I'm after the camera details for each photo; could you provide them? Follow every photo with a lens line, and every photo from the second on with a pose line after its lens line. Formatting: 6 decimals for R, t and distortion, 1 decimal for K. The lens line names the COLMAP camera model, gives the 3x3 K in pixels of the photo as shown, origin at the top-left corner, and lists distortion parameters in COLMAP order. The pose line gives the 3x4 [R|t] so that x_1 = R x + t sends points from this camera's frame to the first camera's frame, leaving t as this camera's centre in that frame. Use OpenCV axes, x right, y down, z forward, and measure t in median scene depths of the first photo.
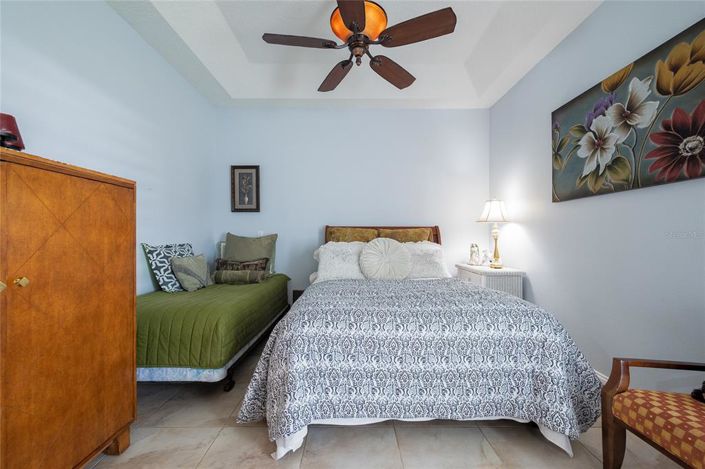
lens RADIAL K [[283.0, 0, 357.9], [0, 283.0, 236.8], [0, 0, 1]] dist [0.000818, 0.000842]
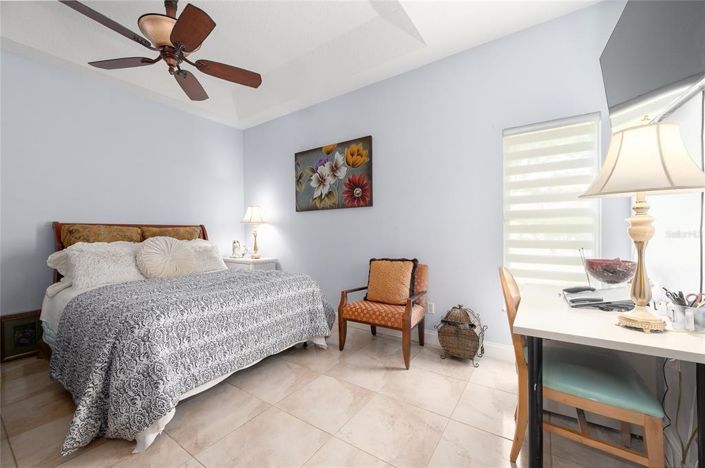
lens RADIAL K [[283.0, 0, 357.9], [0, 283.0, 236.3], [0, 0, 1]] dist [0.000818, 0.000842]
pose [[0.550937, -0.016056, 0.834393, -0.540597], [0.011539, 0.999866, 0.011621, -0.001025], [-0.834467, 0.003225, 0.551048, -0.177075]]
